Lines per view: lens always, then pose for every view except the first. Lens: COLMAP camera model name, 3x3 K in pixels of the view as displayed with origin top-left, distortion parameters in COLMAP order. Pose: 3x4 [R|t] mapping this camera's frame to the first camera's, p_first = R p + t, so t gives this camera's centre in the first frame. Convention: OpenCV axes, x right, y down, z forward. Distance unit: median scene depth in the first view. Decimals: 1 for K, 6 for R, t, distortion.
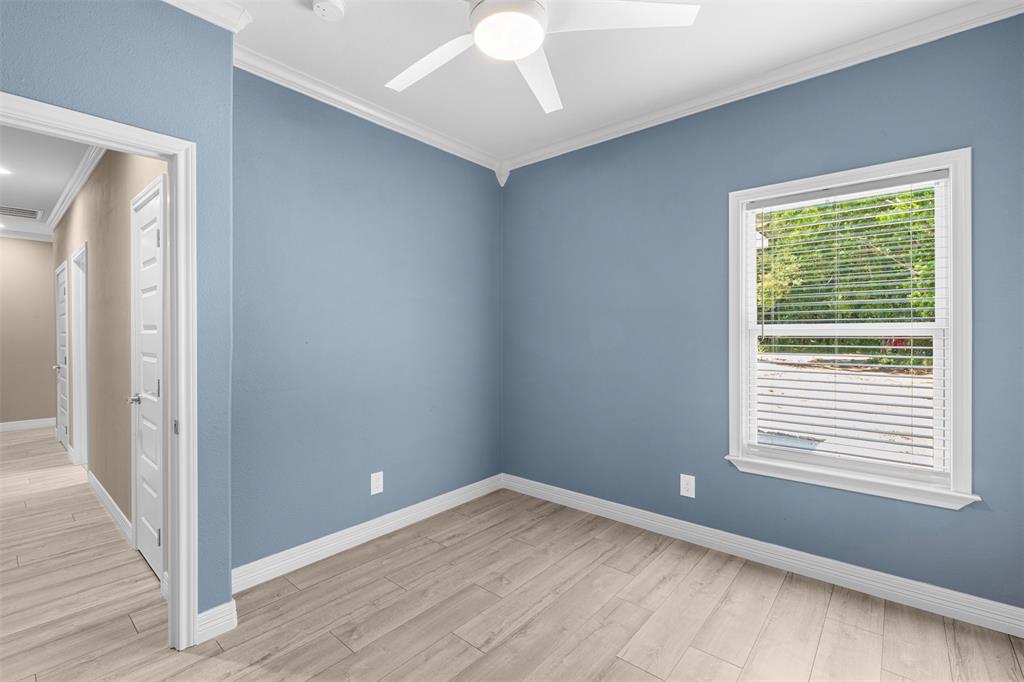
lens RADIAL K [[455.9, 0, 493.9], [0, 455.9, 330.0], [0, 0, 1]] dist [0.001818, 0.000284]
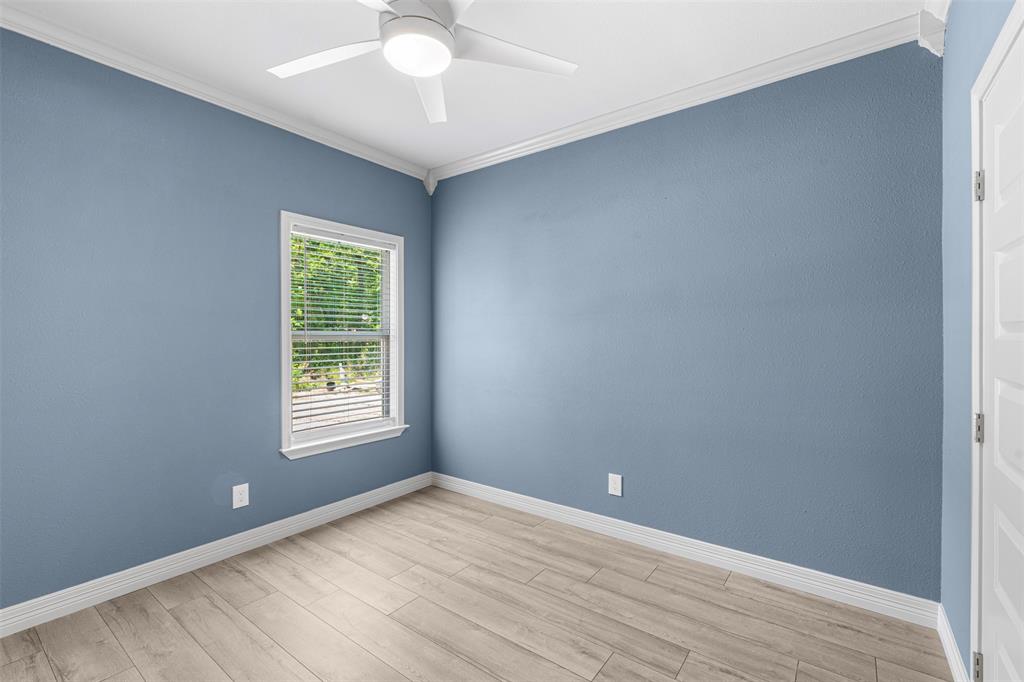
lens RADIAL K [[459.9, 0, 505.6], [0, 459.9, 338.0], [0, 0, 1]] dist [-0.002936, -0.000083]
pose [[-0.074256, 0.002553, 0.997236, -0.650424], [0.000182, 0.999997, -0.002546, 0.009762], [-0.997239, -0.000008, -0.074257, 0.562507]]
